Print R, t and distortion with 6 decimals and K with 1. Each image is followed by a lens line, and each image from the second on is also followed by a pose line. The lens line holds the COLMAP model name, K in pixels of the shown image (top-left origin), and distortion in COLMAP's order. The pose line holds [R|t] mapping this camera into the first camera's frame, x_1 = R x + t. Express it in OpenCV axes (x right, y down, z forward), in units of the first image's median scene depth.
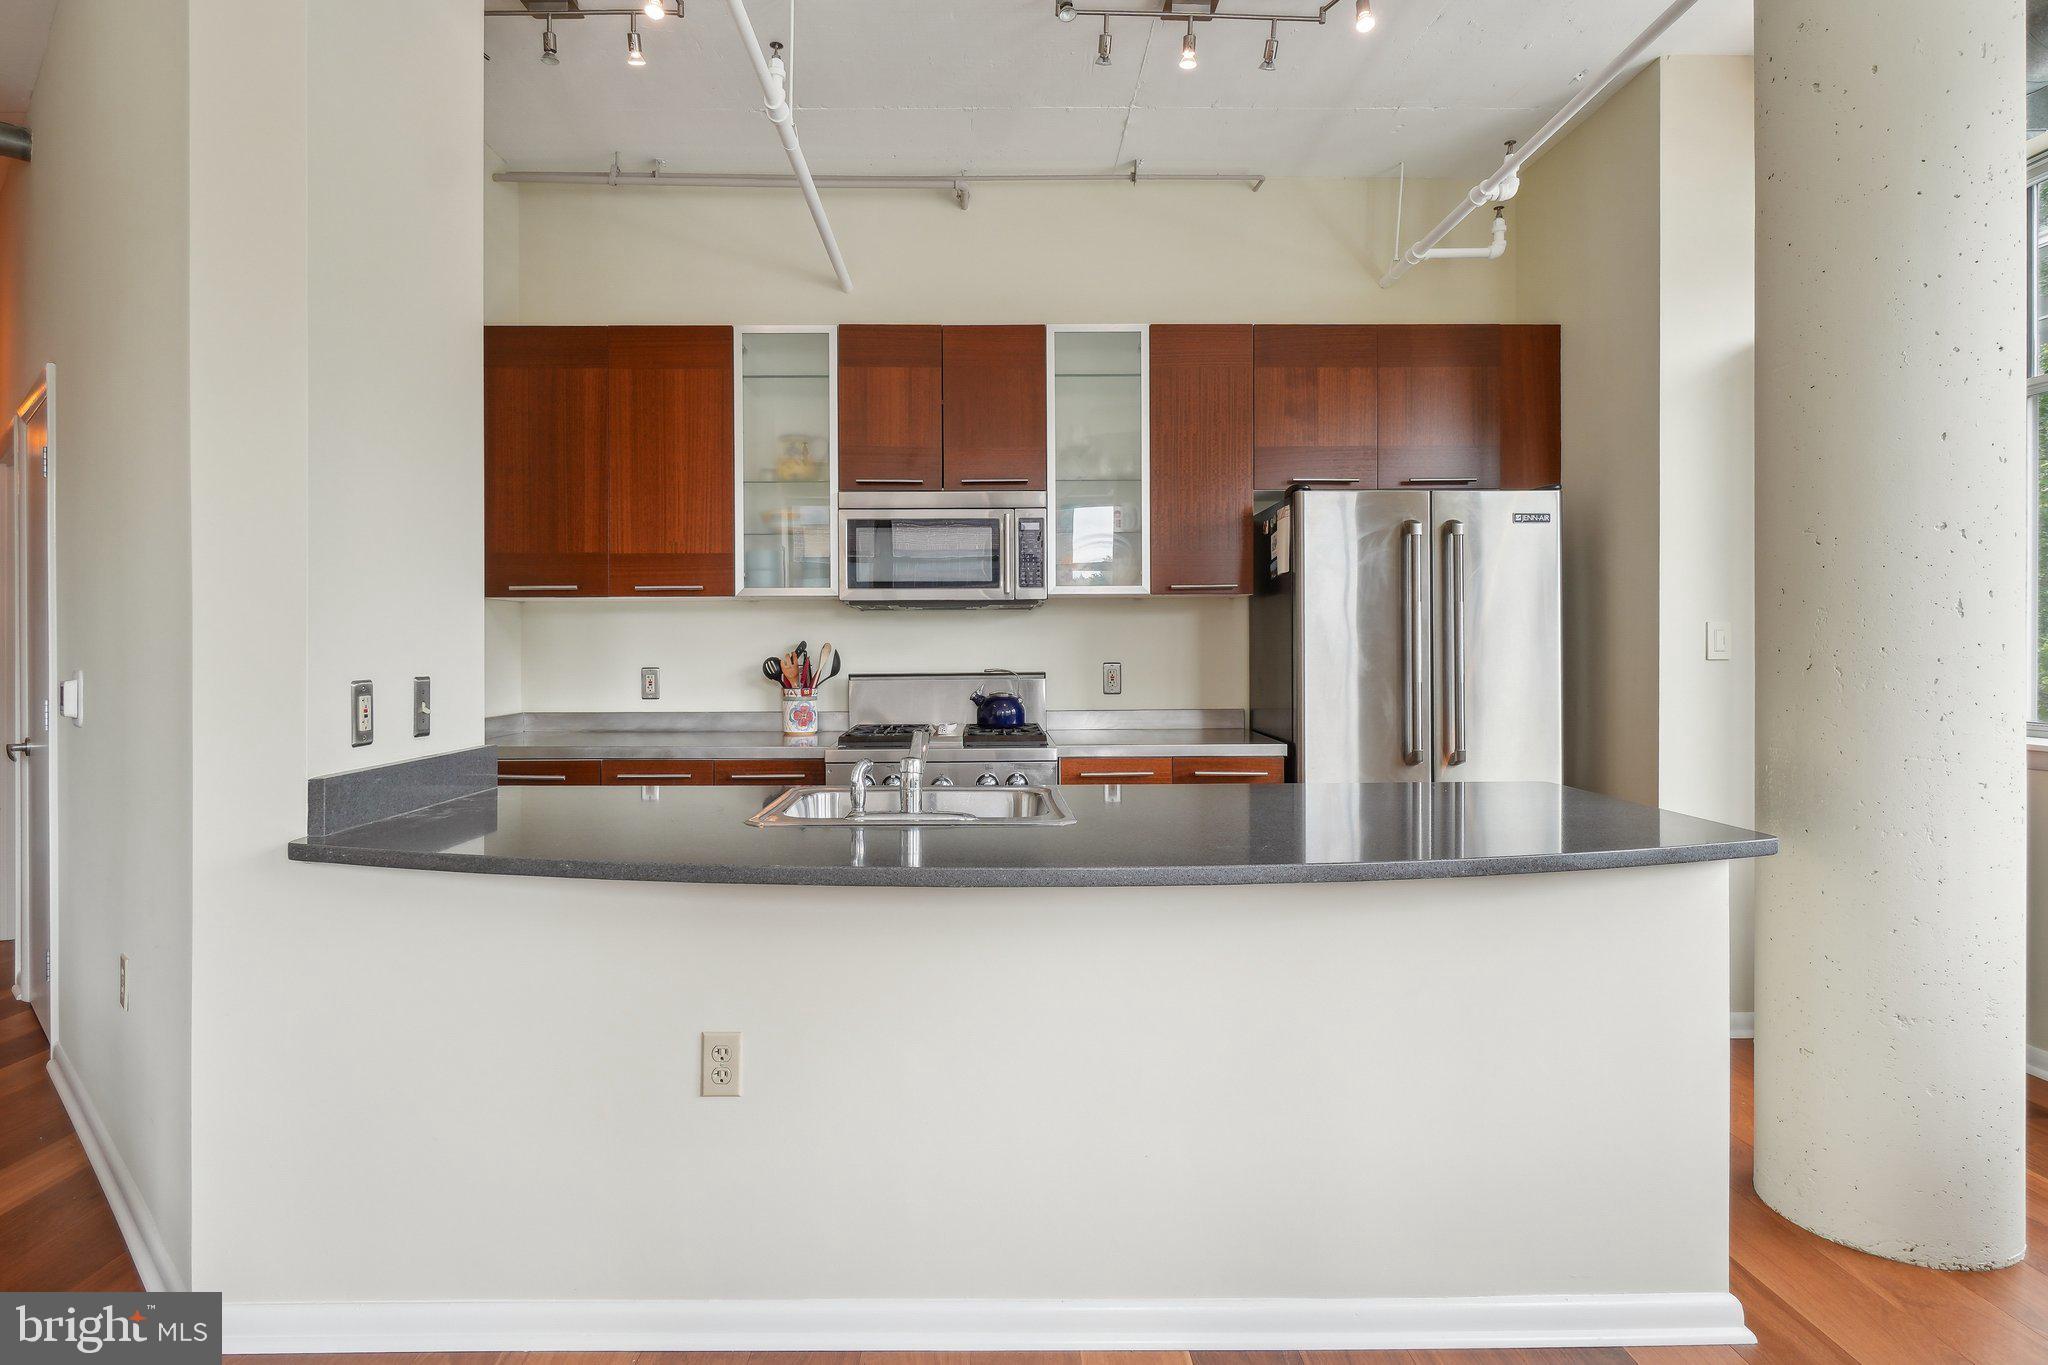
lens RADIAL K [[1106.7, 0, 997.0], [0, 1106.7, 652.6], [0, 0, 1]] dist [-0.001231, -0.000872]
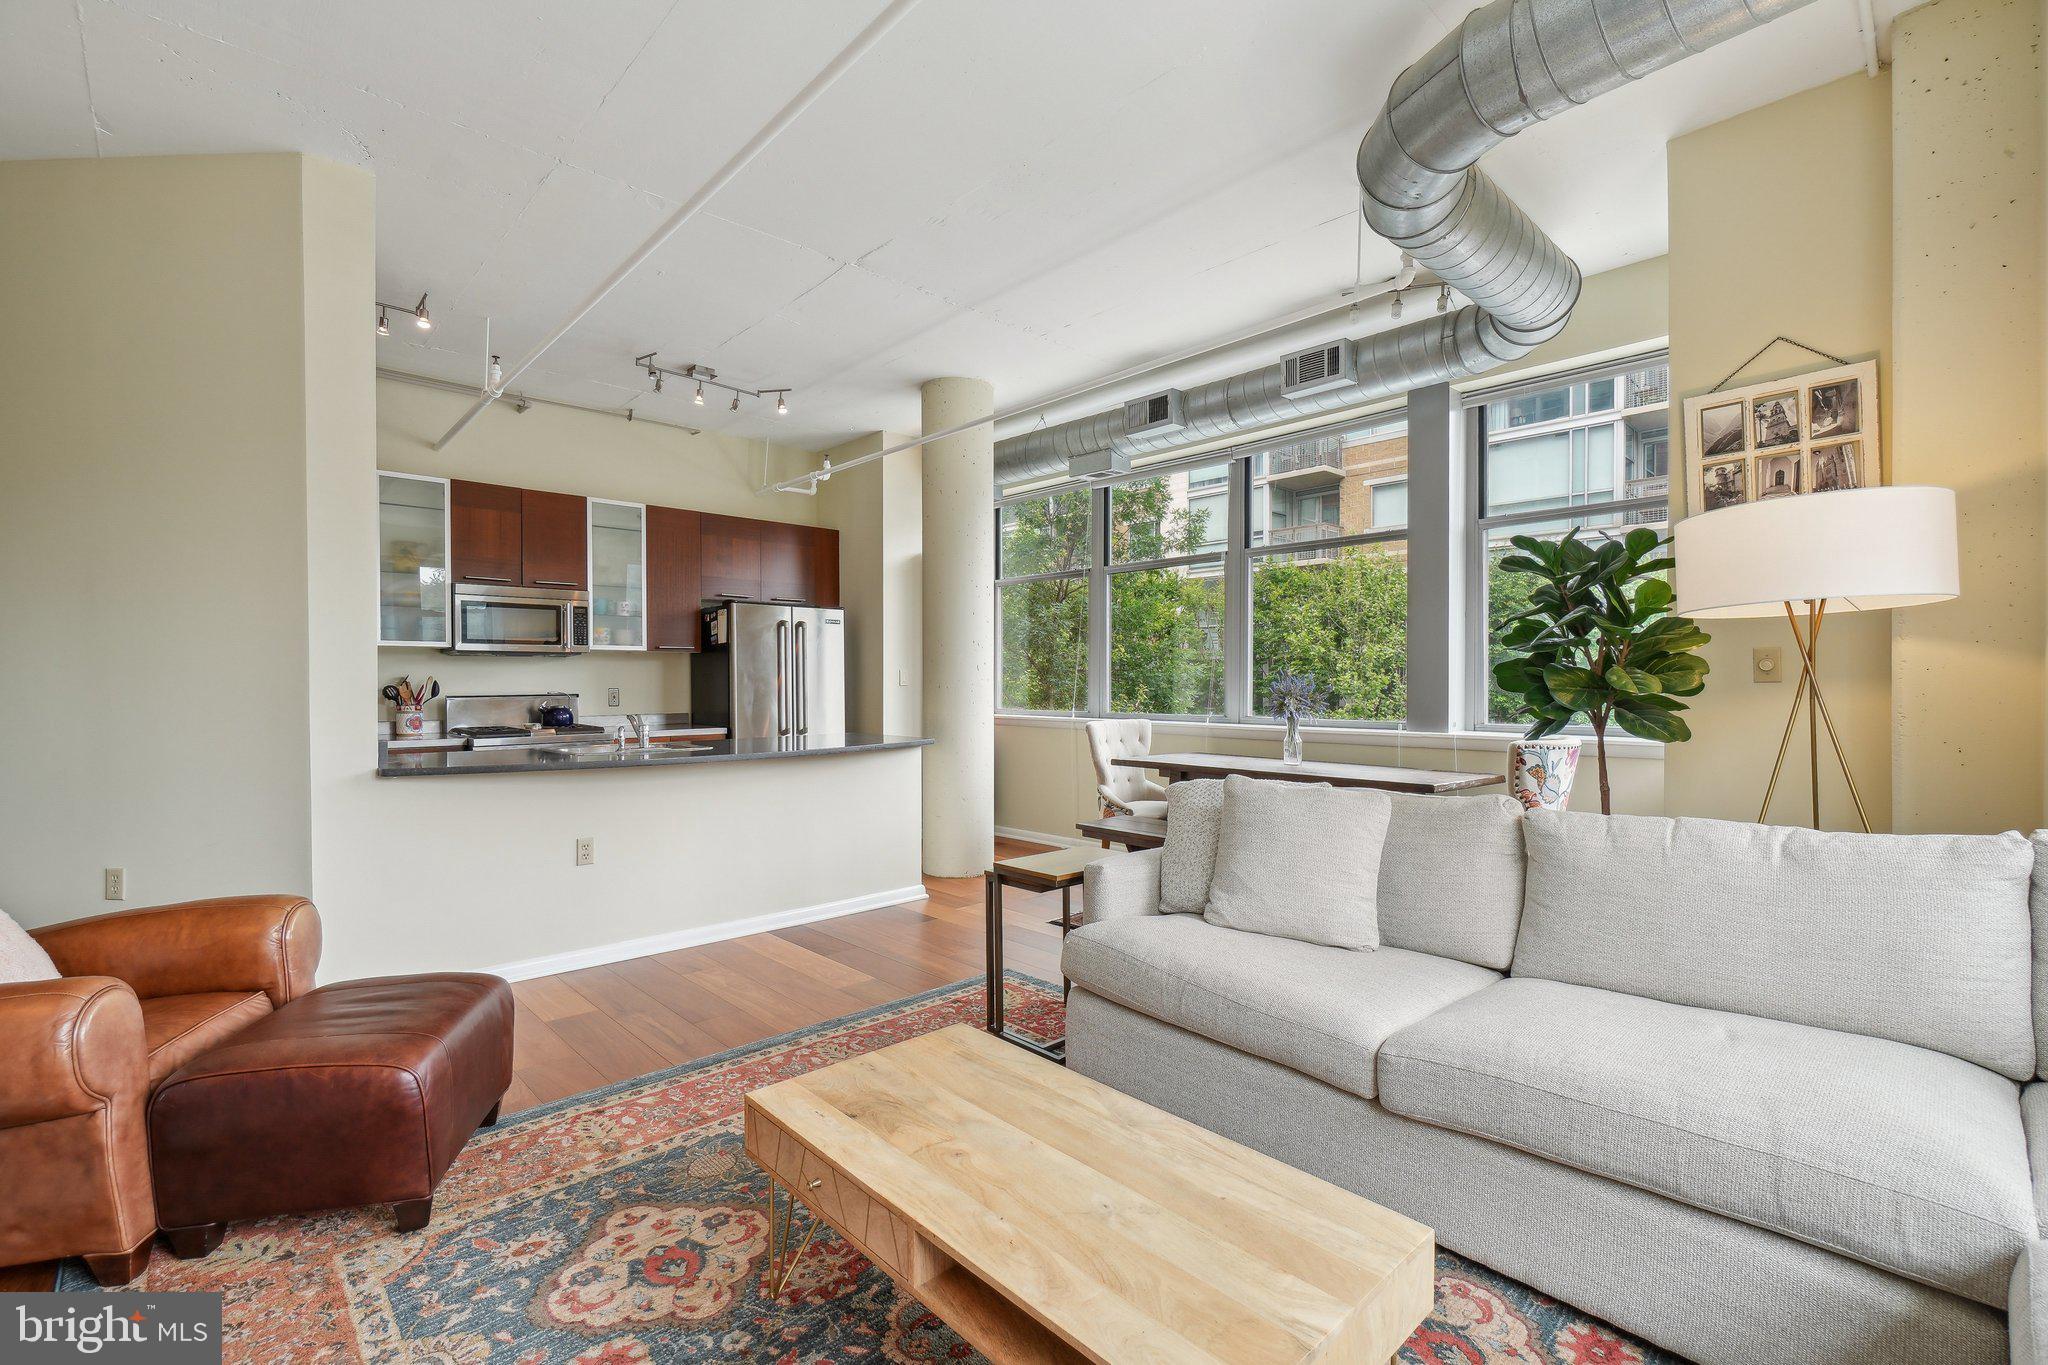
lens RADIAL K [[914.7, 0, 1022.4], [0, 914.7, 687.5], [0, 0, 1]] dist [-0.000449, -0.000310]
pose [[0.729167, -0.003349, 0.684328, -0.449481], [0.001034, 0.999992, 0.003793, 0.003385], [-0.684335, -0.002058, 0.729164, -0.543464]]
